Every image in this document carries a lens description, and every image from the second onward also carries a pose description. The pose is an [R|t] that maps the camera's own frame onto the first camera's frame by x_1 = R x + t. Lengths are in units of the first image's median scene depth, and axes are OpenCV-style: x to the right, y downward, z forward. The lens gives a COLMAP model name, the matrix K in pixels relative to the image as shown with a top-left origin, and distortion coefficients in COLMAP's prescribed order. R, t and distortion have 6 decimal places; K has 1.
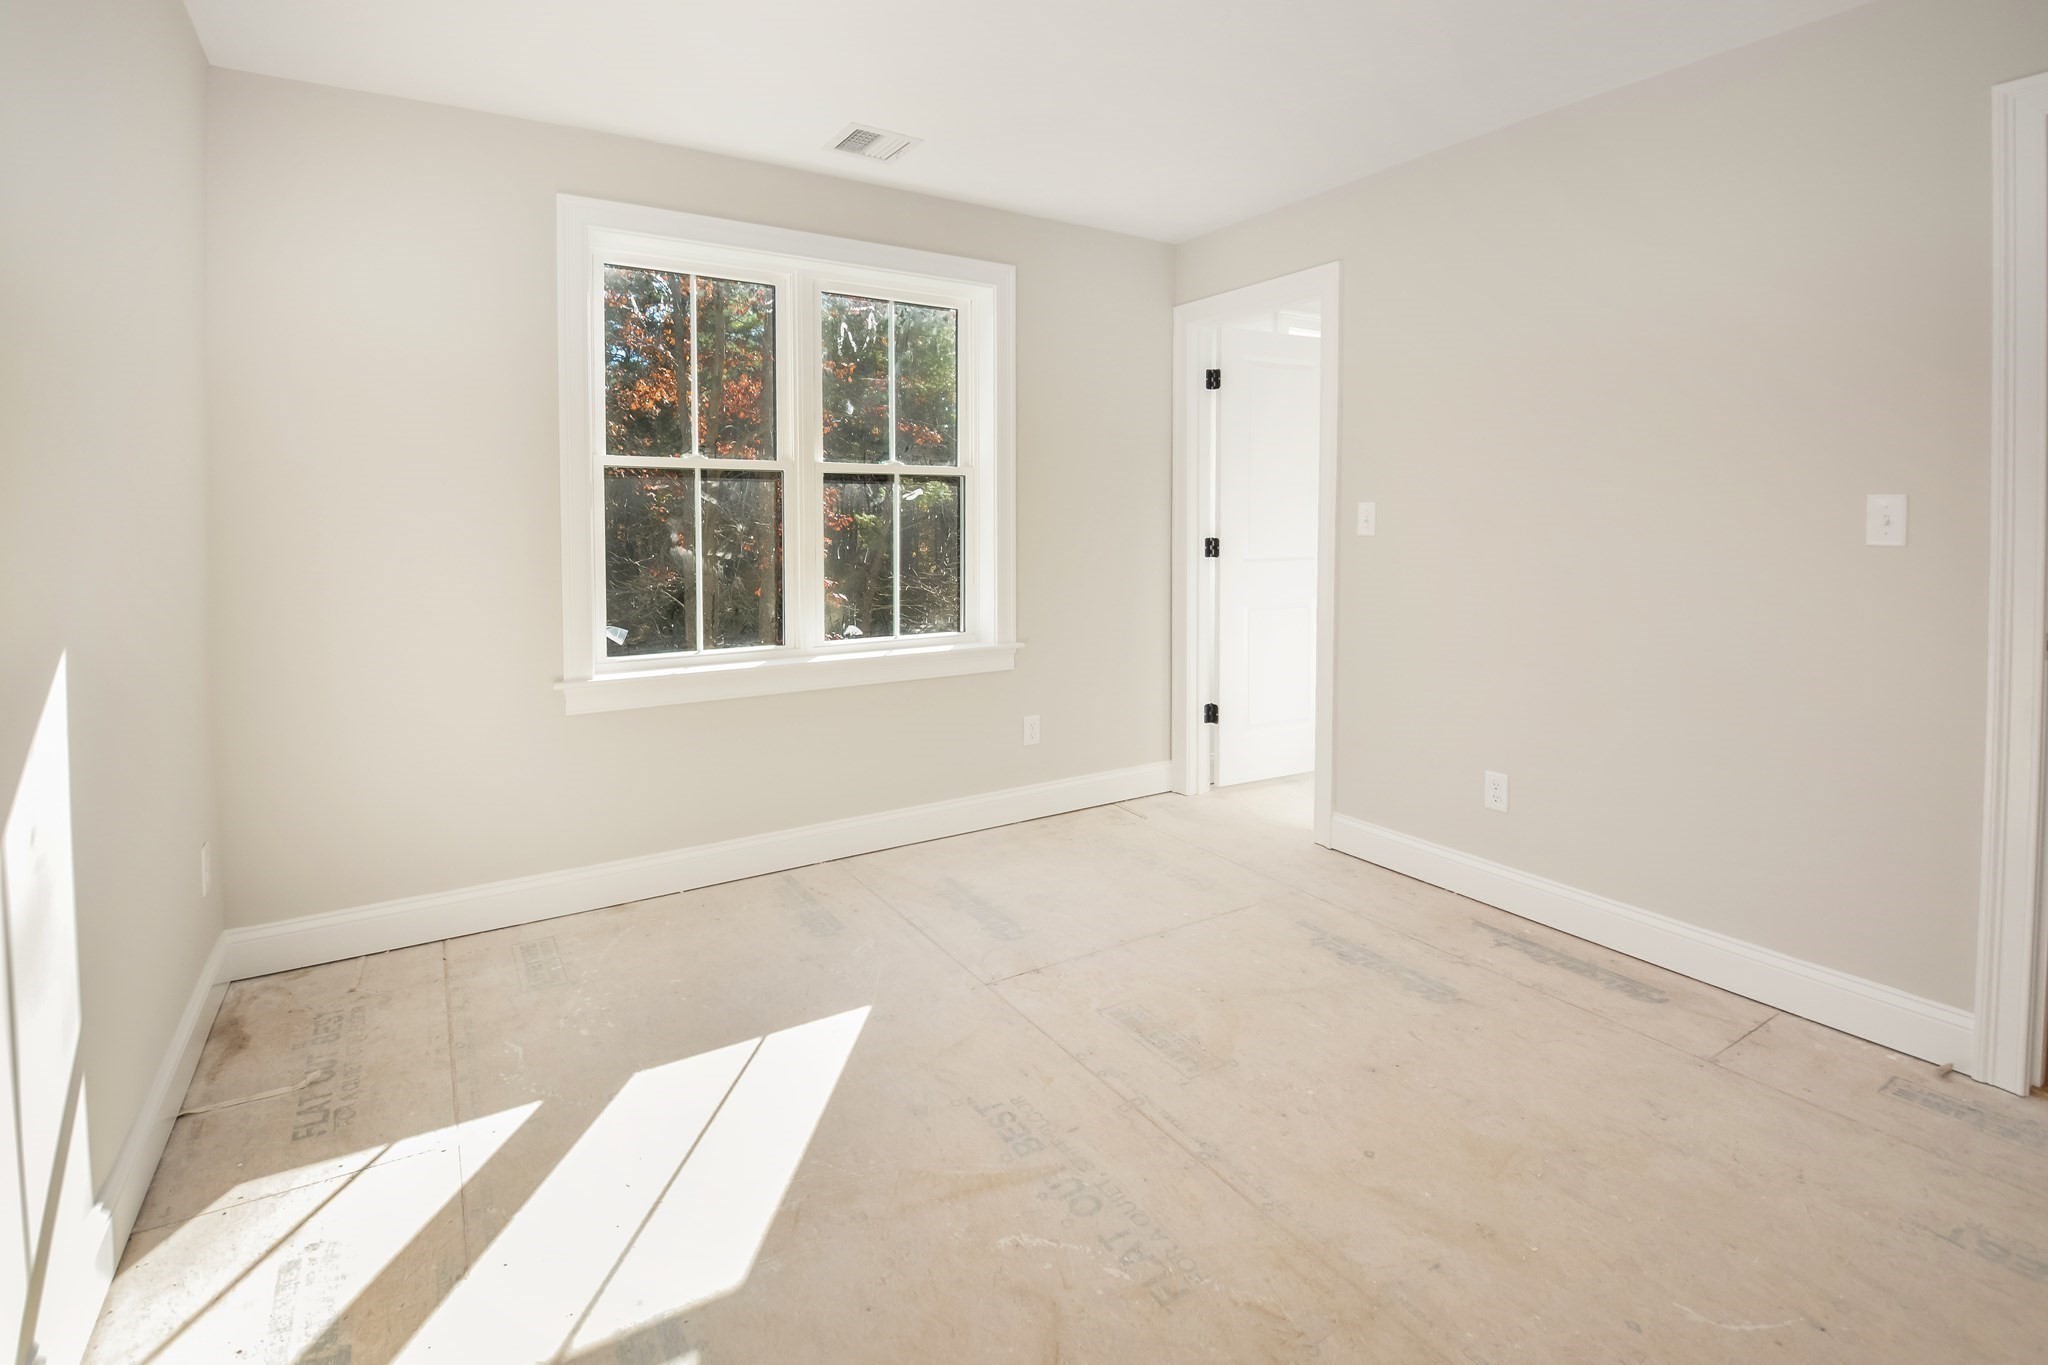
lens RADIAL K [[970.2, 0, 1025.2], [0, 970.2, 570.5], [0, 0, 1]] dist [0.030826, -0.030187]
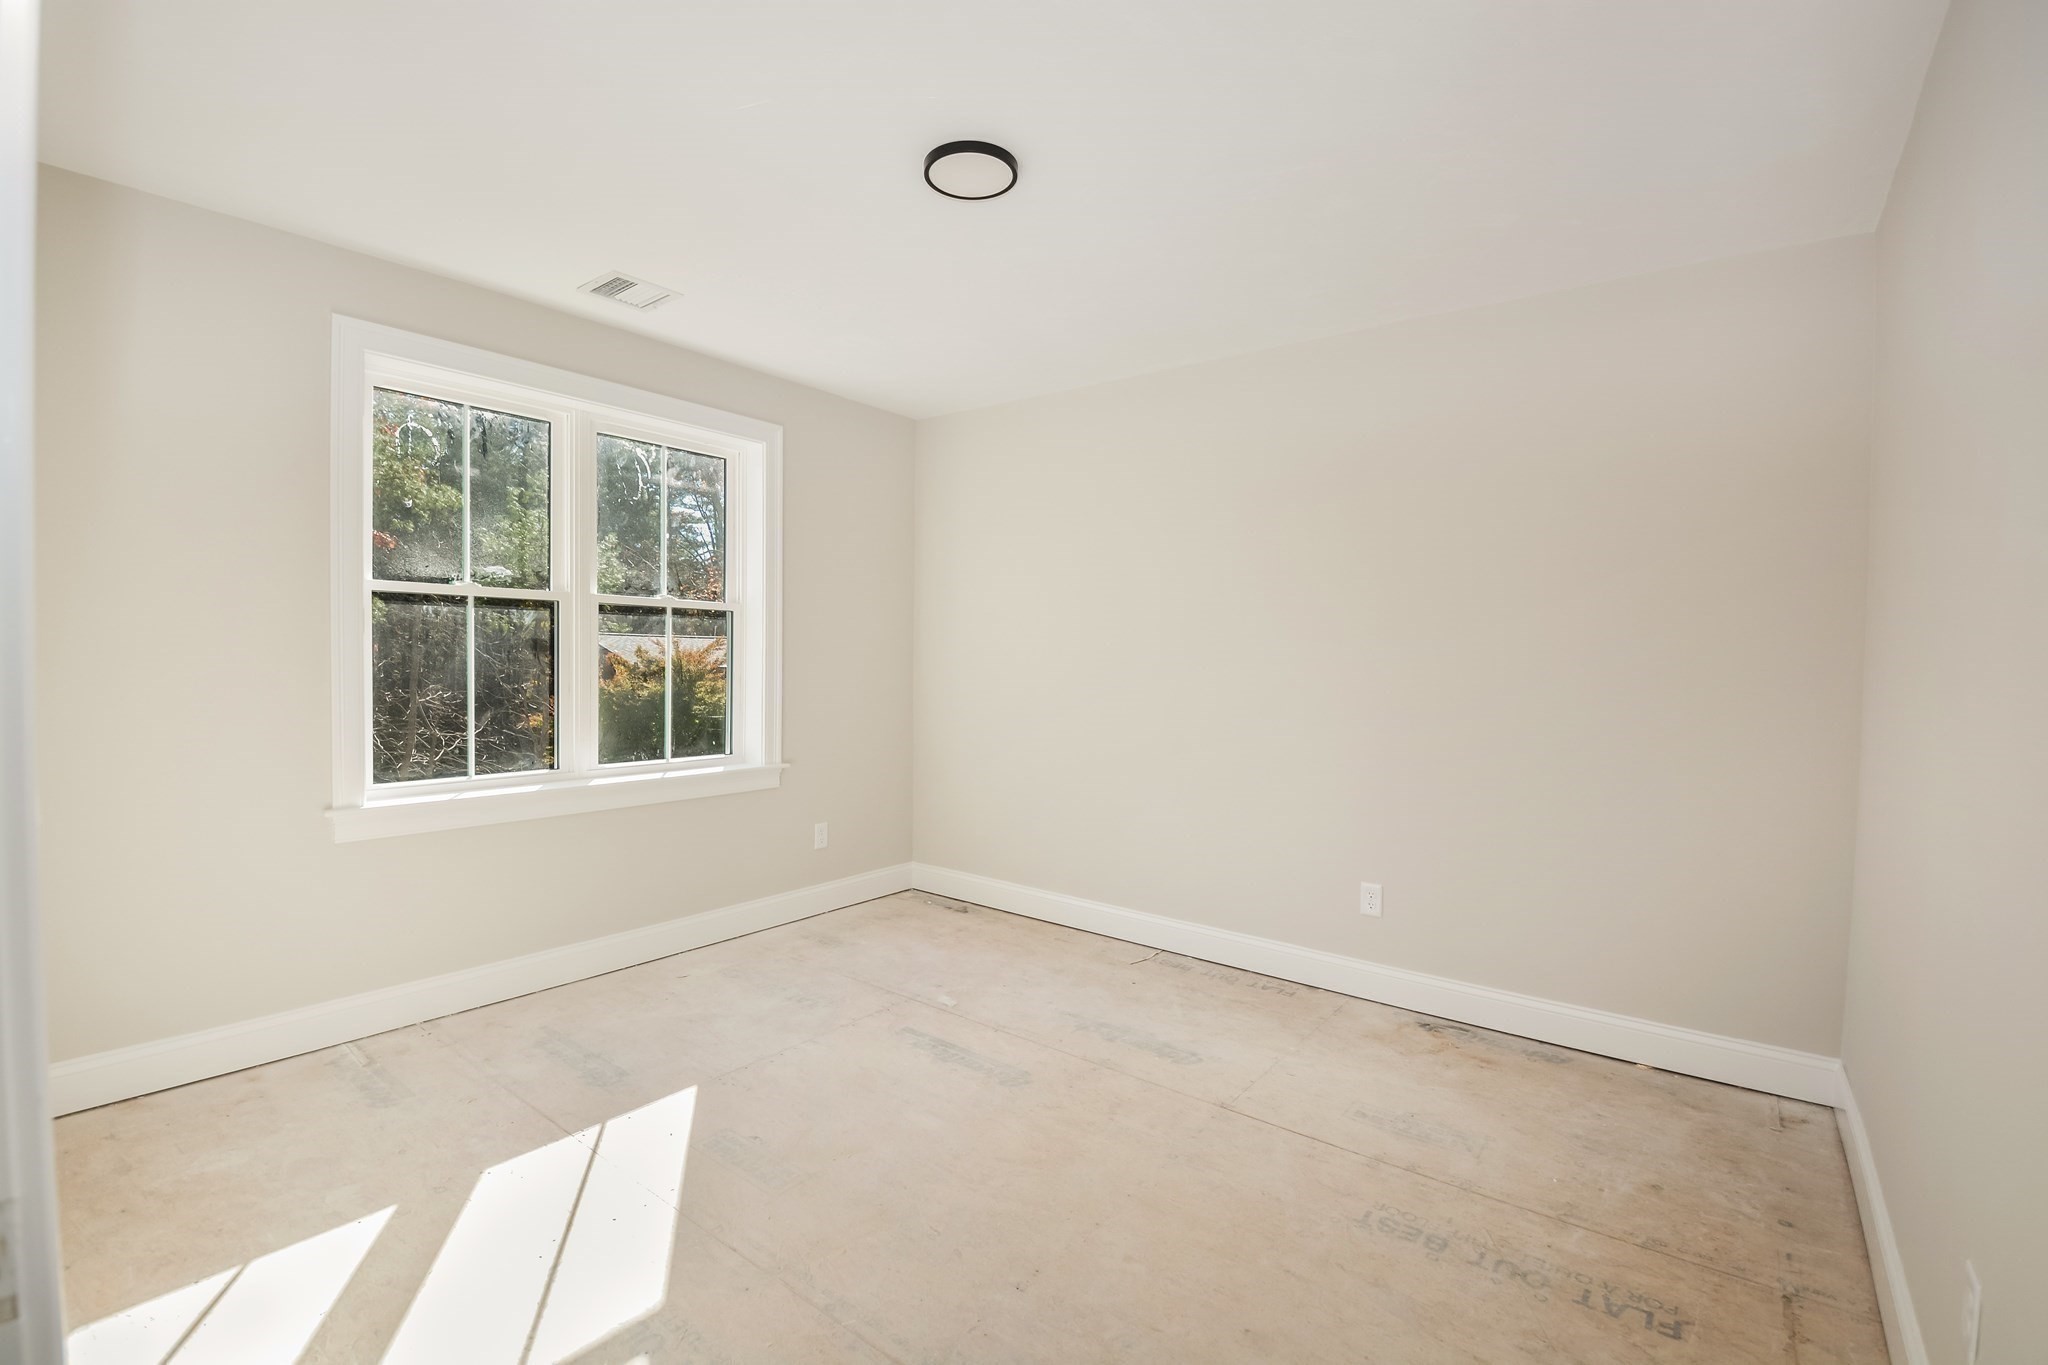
lens RADIAL K [[937.8, 0, 1006.4], [0, 937.8, 686.4], [0, 0, 1]] dist [0.007823, -0.023760]
pose [[0.937665, 0.007752, 0.347455, -0.149991], [-0.001764, 0.999844, -0.017547, 0.005227], [-0.347537, 0.015840, 0.937532, -0.102096]]
